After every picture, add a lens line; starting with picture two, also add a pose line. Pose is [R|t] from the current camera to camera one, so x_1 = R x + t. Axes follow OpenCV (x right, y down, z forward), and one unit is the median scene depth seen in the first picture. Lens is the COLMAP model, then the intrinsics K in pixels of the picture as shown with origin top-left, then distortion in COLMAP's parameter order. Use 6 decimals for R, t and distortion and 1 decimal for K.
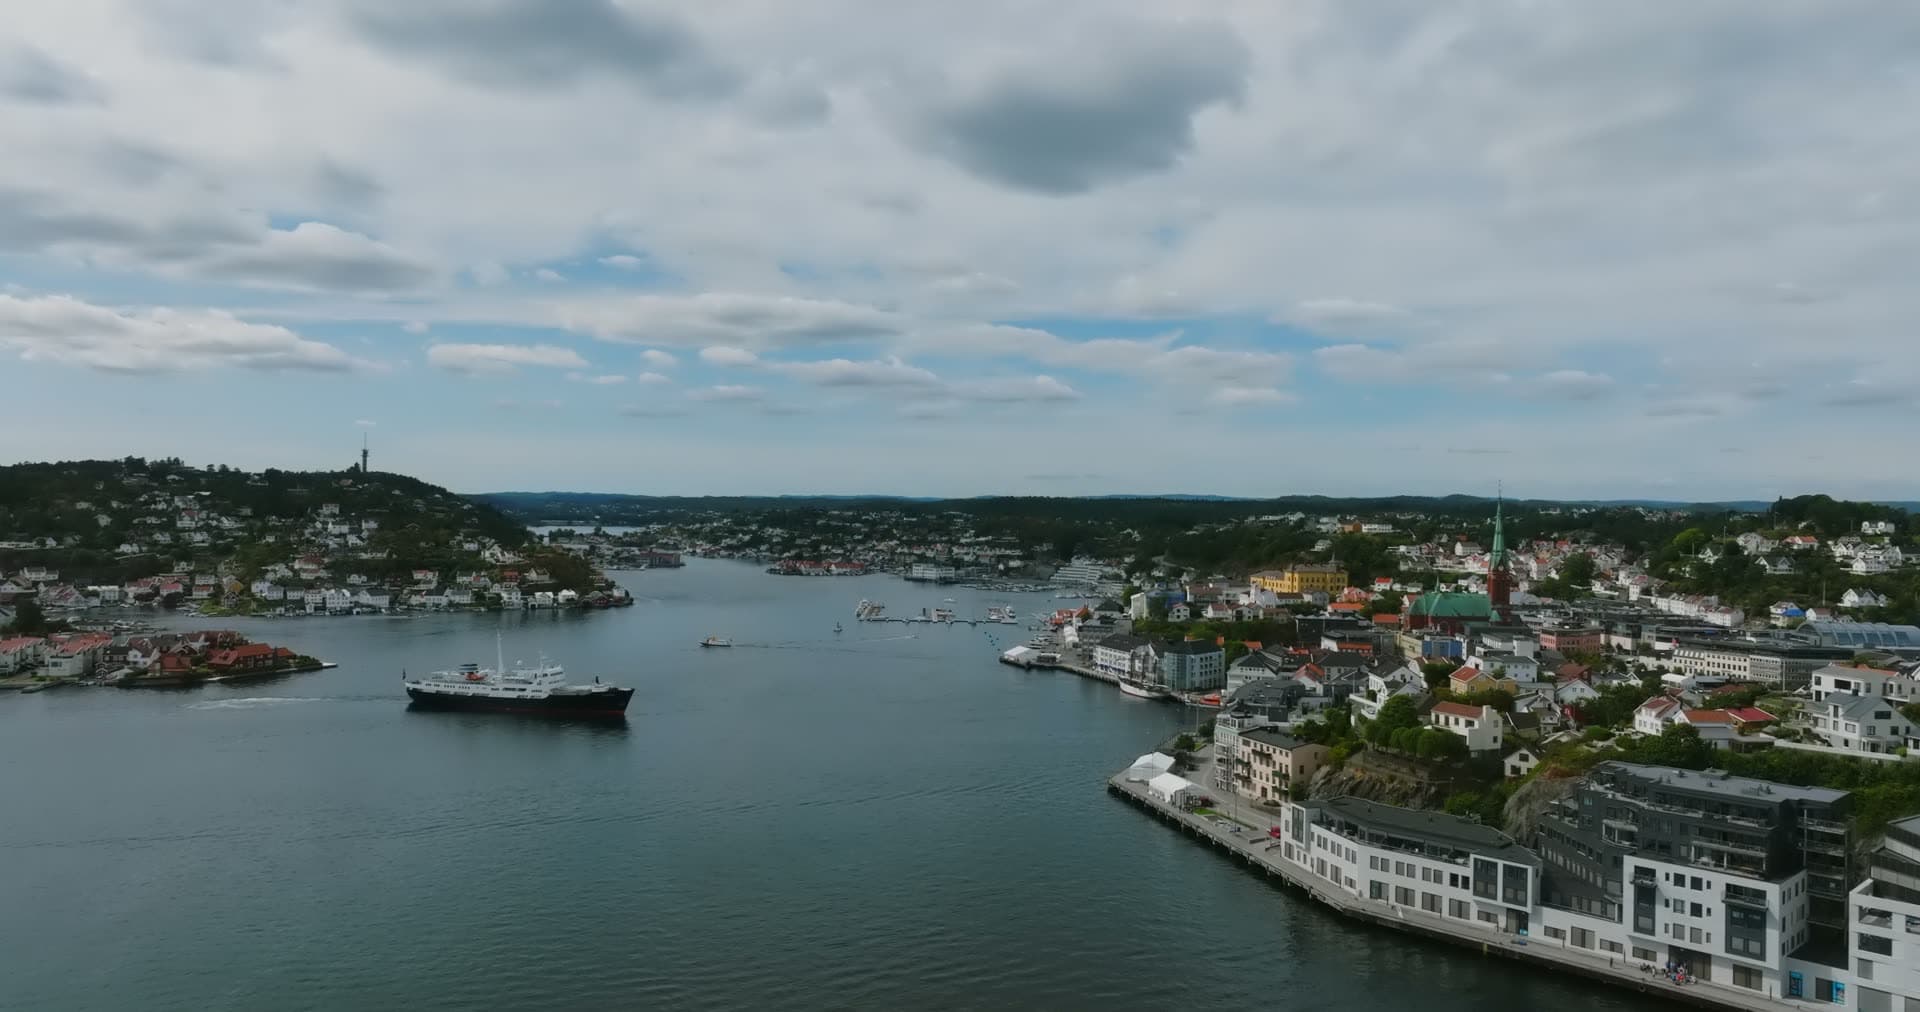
lens RADIAL K [[1344.0, 0, 960.0], [0, 1344.0, 506.0], [0, 0, 1]] dist [-0.004464, 0.021075]
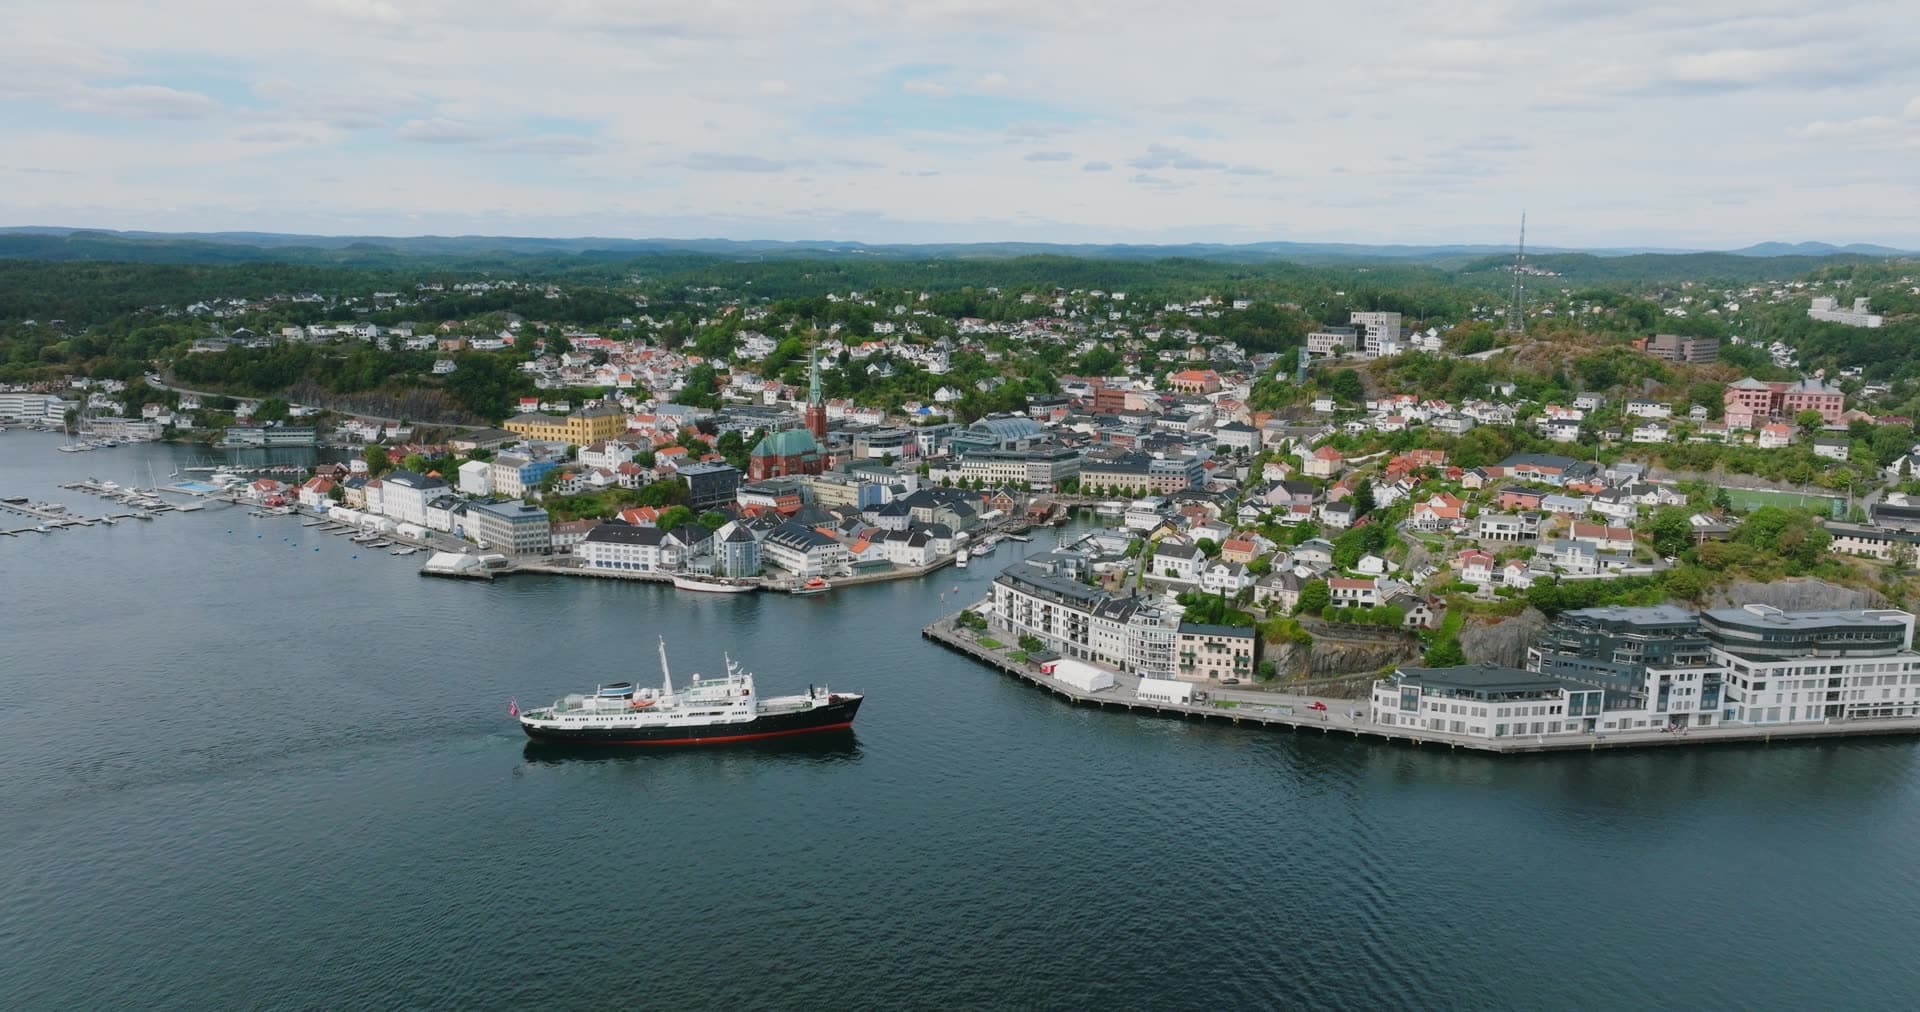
lens RADIAL K [[1344.0, 0, 960.0], [0, 1344.0, 506.0], [0, 0, 1]] dist [-0.004464, 0.021075]
pose [[0.574033, -0.160698, 0.802909, -1.047400], [-0.001358, 0.980365, 0.197185, -0.217590], [-0.818831, -0.114281, 0.562544, 0.614469]]
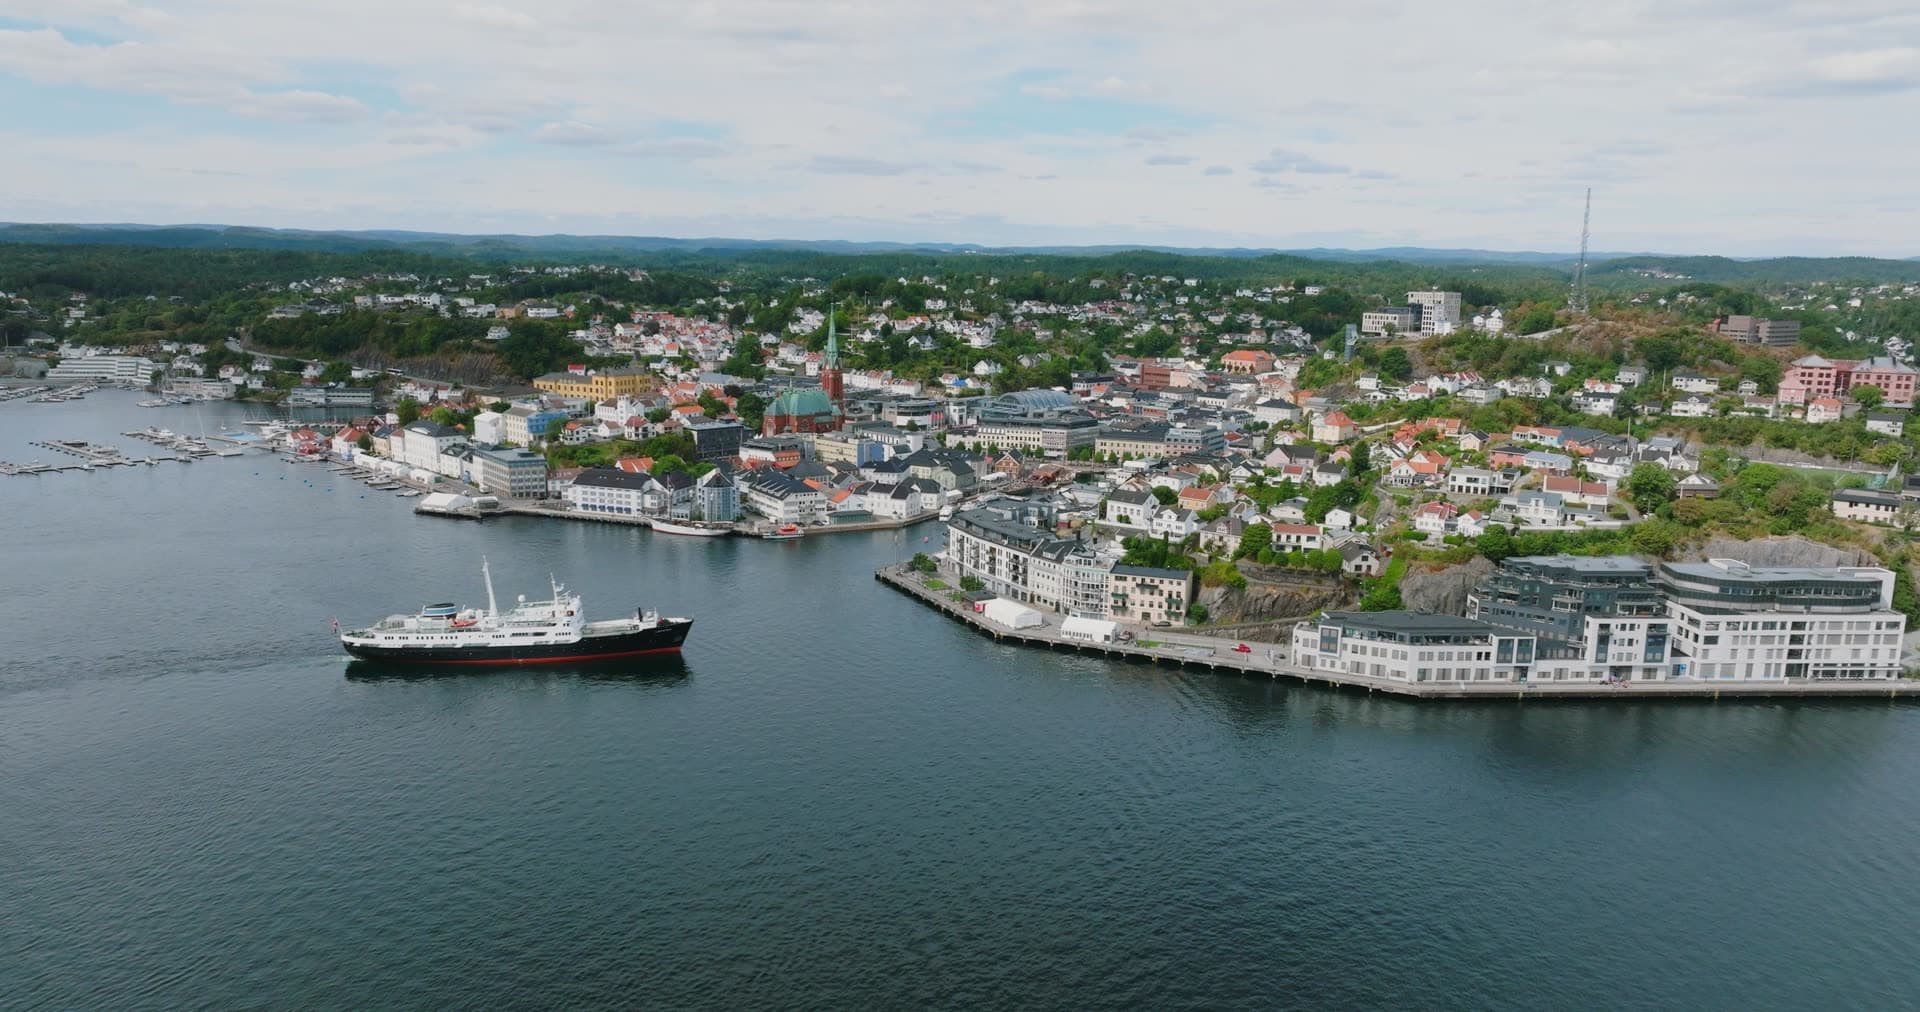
lens RADIAL K [[1344.0, 0, 960.0], [0, 1344.0, 506.0], [0, 0, 1]] dist [-0.004464, 0.021075]
pose [[0.644113, -0.143527, 0.751344, -0.926885], [-0.008593, 0.980819, 0.194730, -0.140939], [-0.764882, -0.131884, 0.630525, 0.454265]]
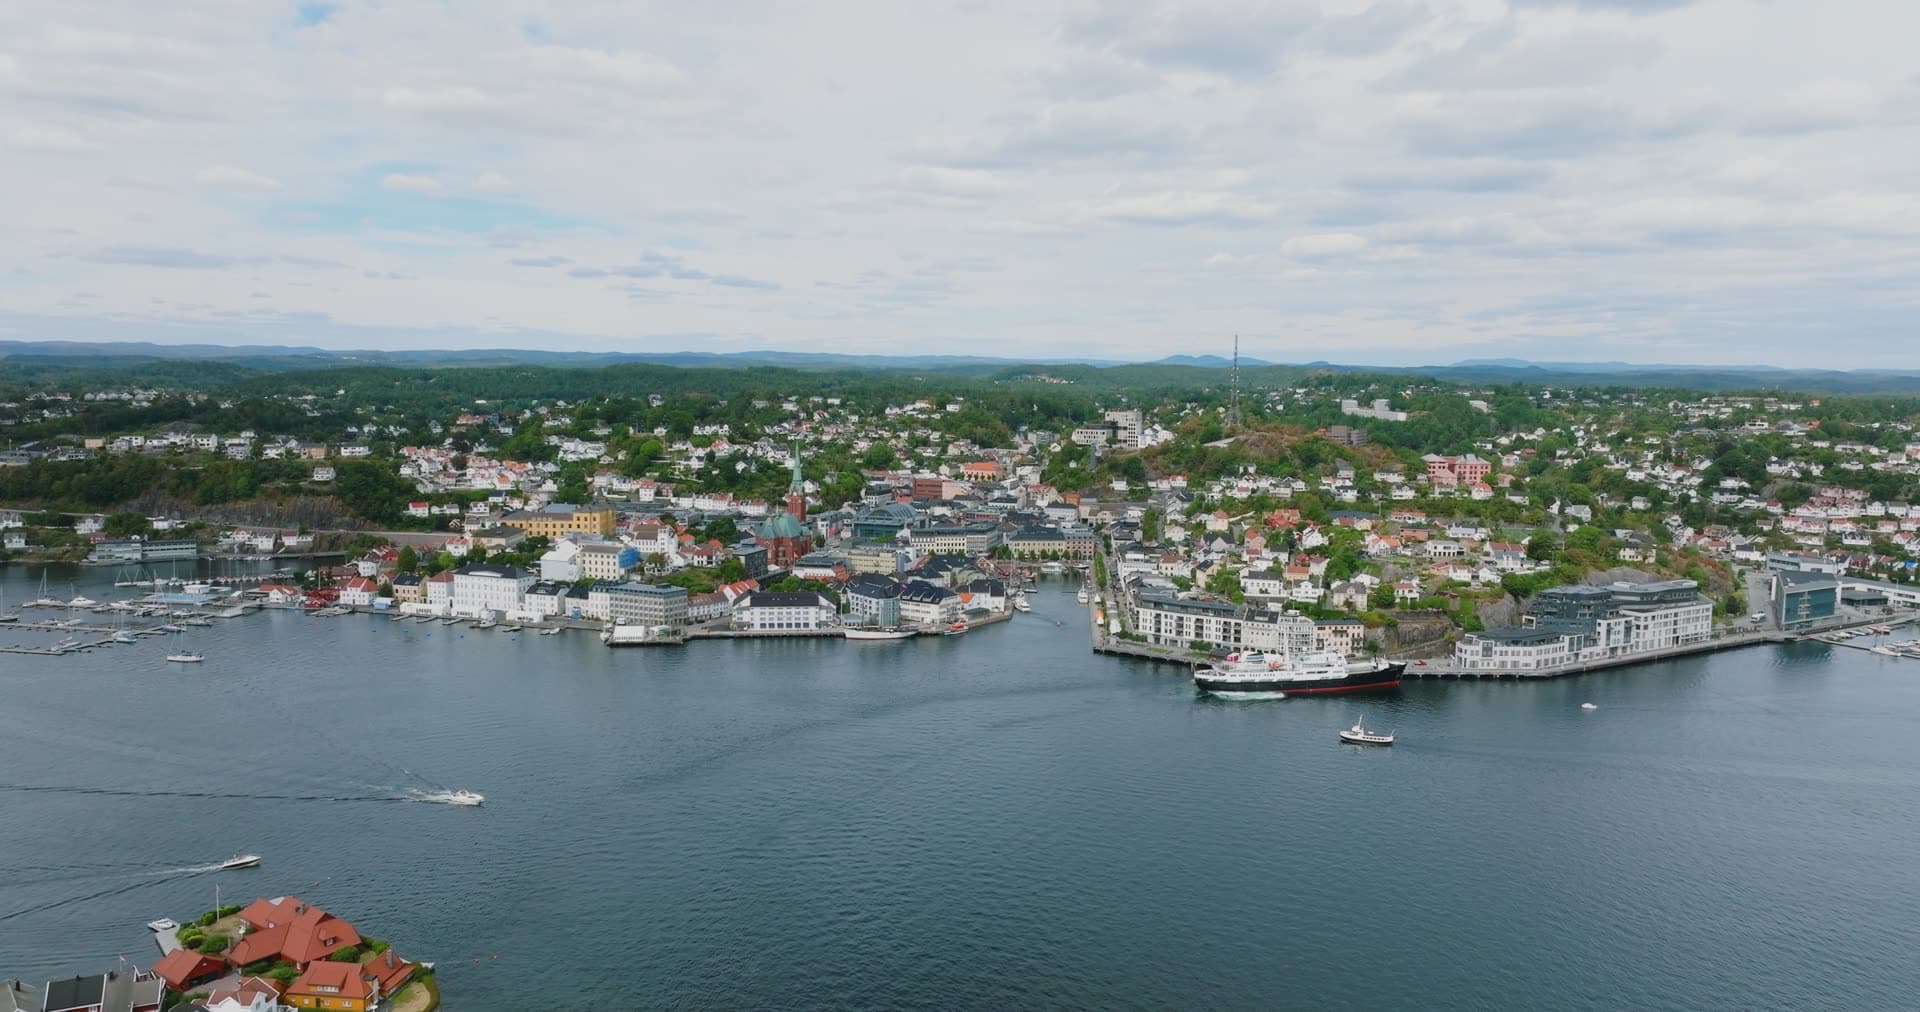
lens RADIAL K [[1343.0, 0, 960.0], [0, 1343.0, 506.0], [0, 0, 1]] dist [0.004731, 0.001120]
pose [[0.226993, -0.111547, 0.967487, -1.924888], [-0.010350, 0.993087, 0.116926, -0.223219], [-0.973842, -0.036555, 0.224269, 1.312536]]
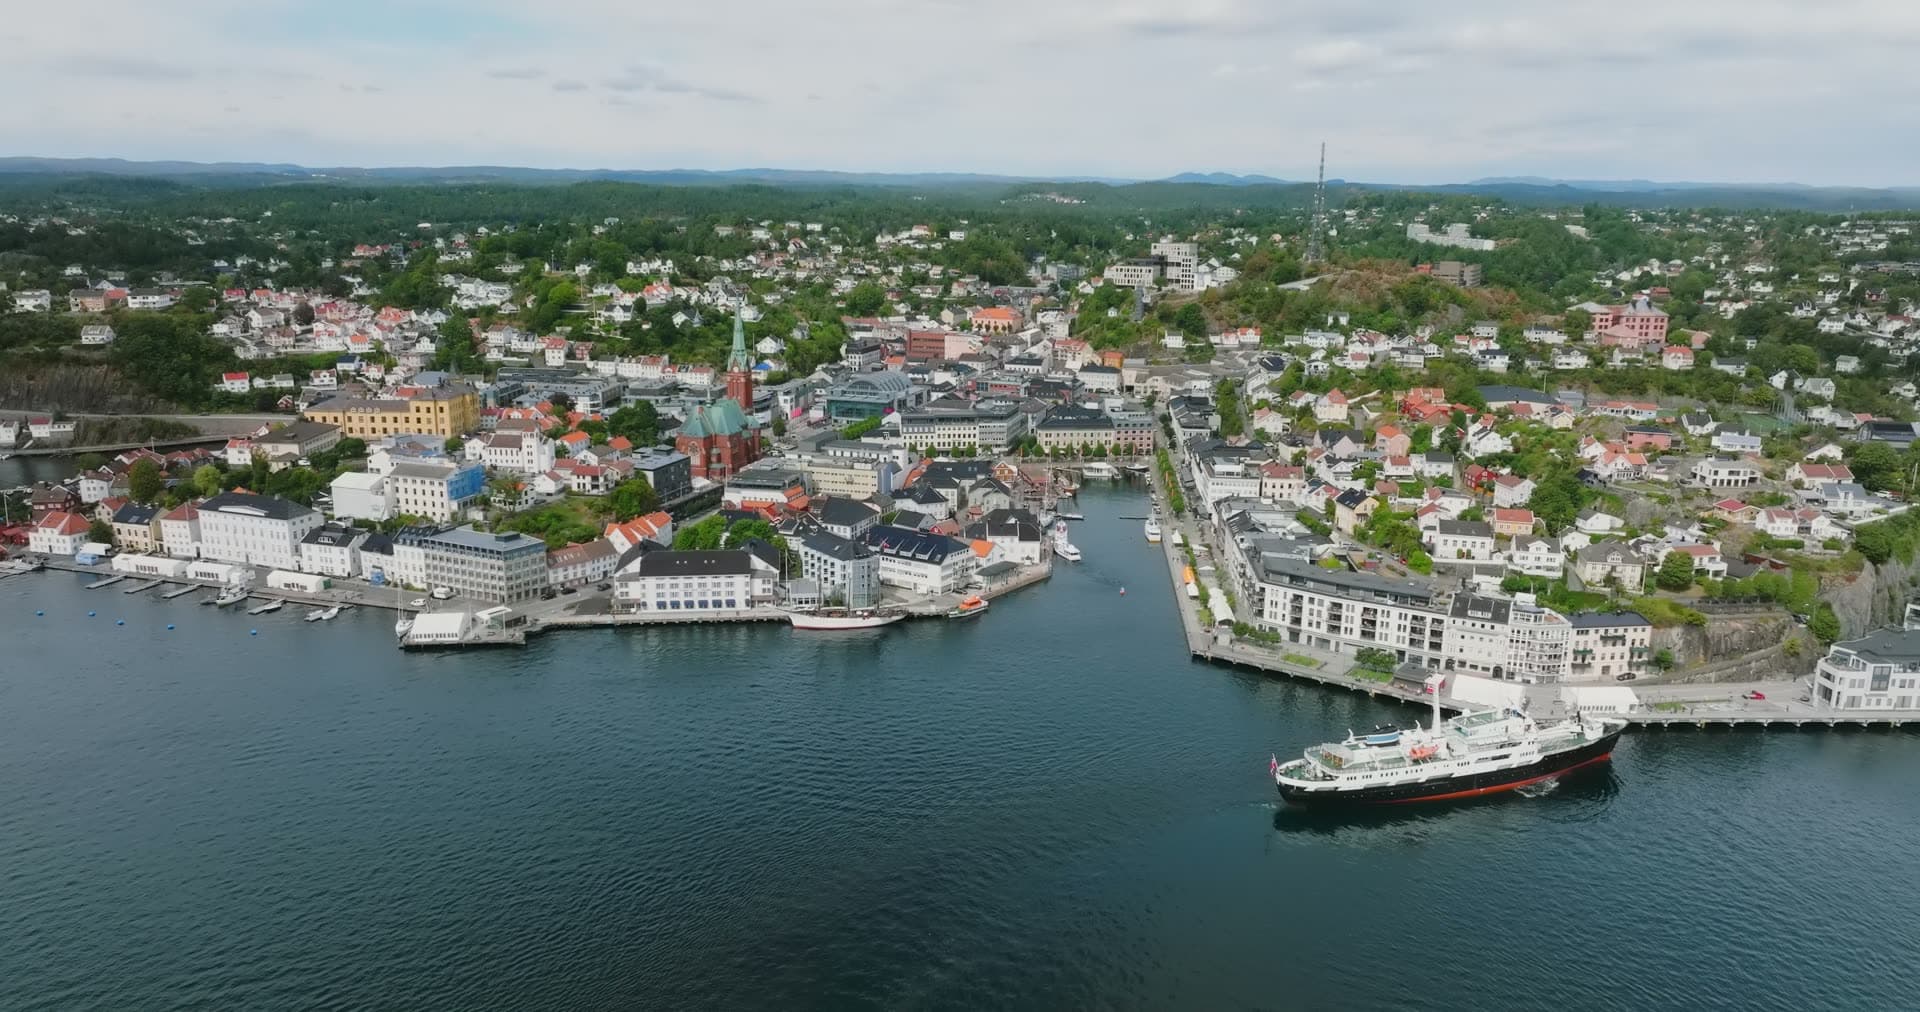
lens RADIAL K [[1344.0, 0, 960.0], [0, 1344.0, 506.0], [0, 0, 1]] dist [-0.004464, 0.021075]
pose [[0.228198, -0.237102, 0.944303, -1.055556], [-0.010295, 0.969252, 0.245854, -0.209805], [-0.973560, -0.065826, 0.218741, 1.529541]]
